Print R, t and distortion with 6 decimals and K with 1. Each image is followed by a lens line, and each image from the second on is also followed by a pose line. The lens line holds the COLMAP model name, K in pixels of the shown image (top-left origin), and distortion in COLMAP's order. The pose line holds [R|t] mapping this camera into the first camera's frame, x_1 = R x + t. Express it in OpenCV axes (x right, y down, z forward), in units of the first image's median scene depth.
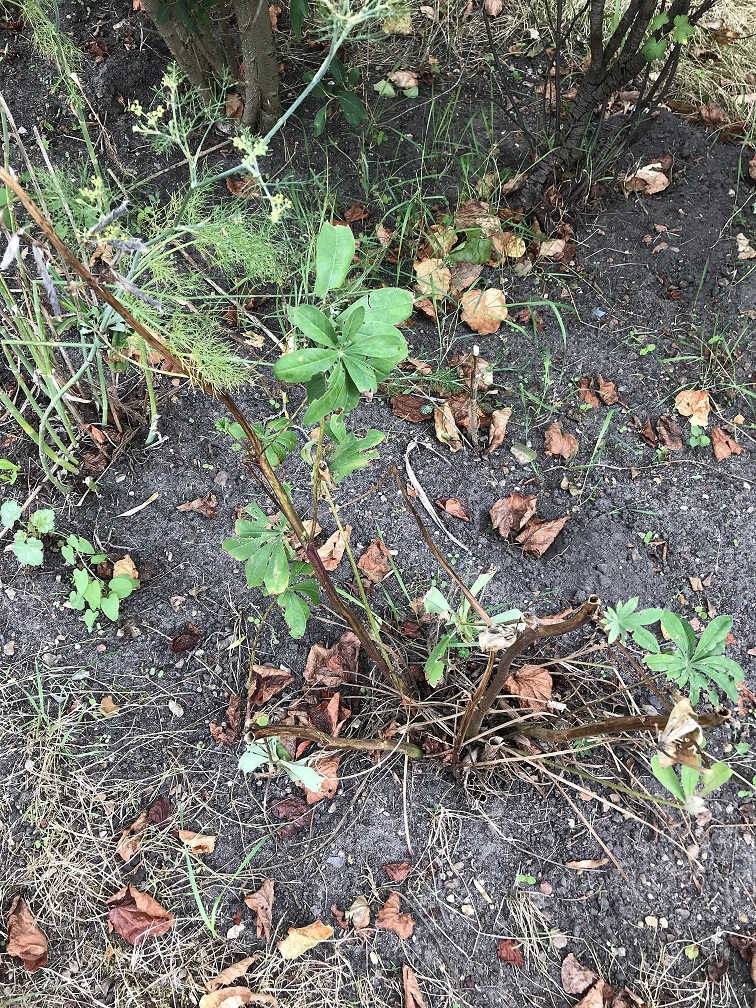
lens RADIAL K [[844.8, 0, 388.9], [0, 844.8, 500.6], [0, 0, 1]] dist [0.090657, -0.011729]
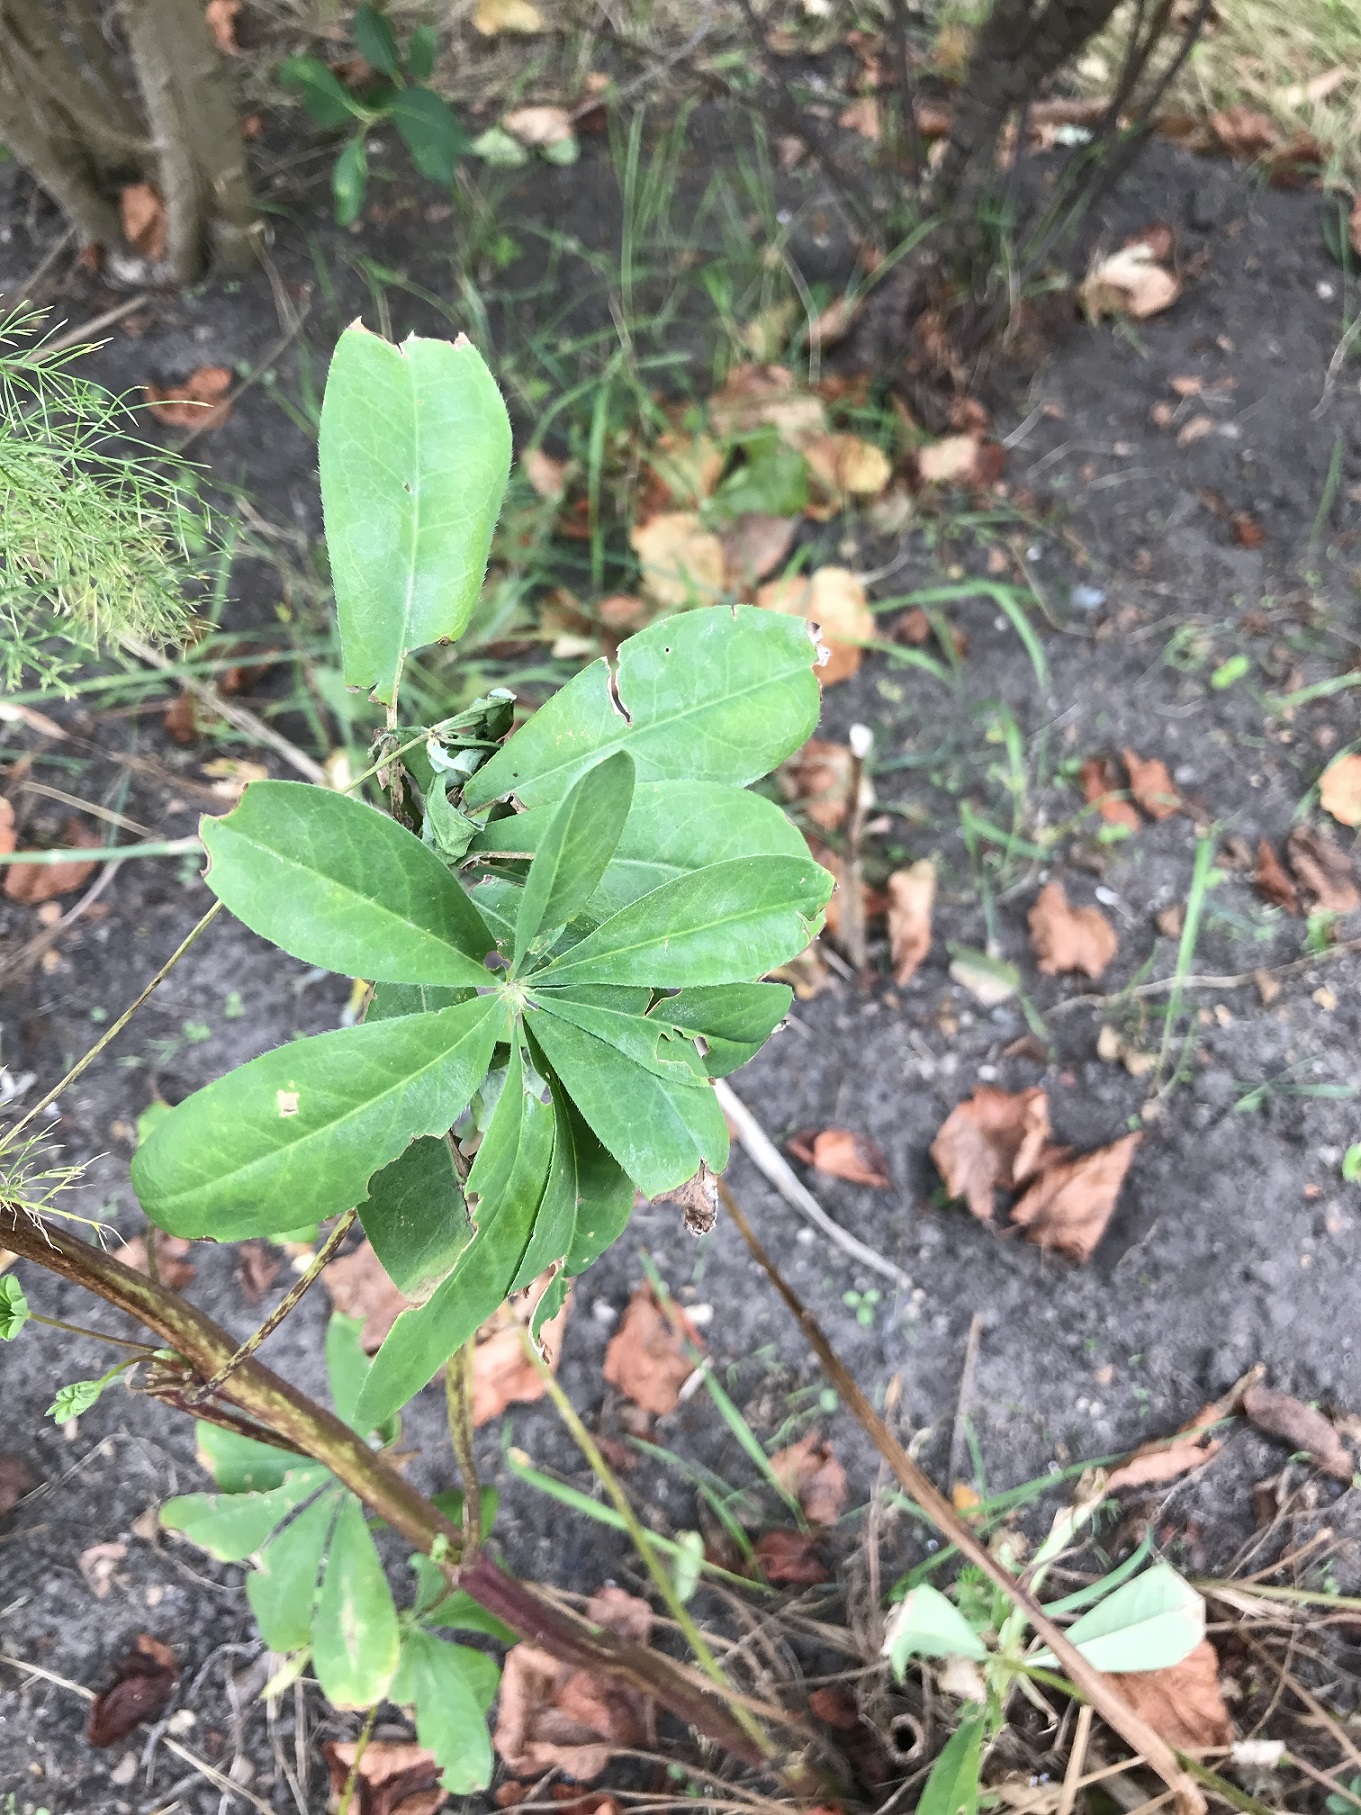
lens RADIAL K [[1473.3, 0, 680.5], [0, 1473.3, 907.5], [0, 0, 1]] dist [0.078197, -0.051339]
pose [[0.988898, -0.133259, 0.065755, -0.019237], [0.135250, 0.990449, -0.026801, -0.086522], [-0.061556, 0.035397, 0.997476, 0.328928]]
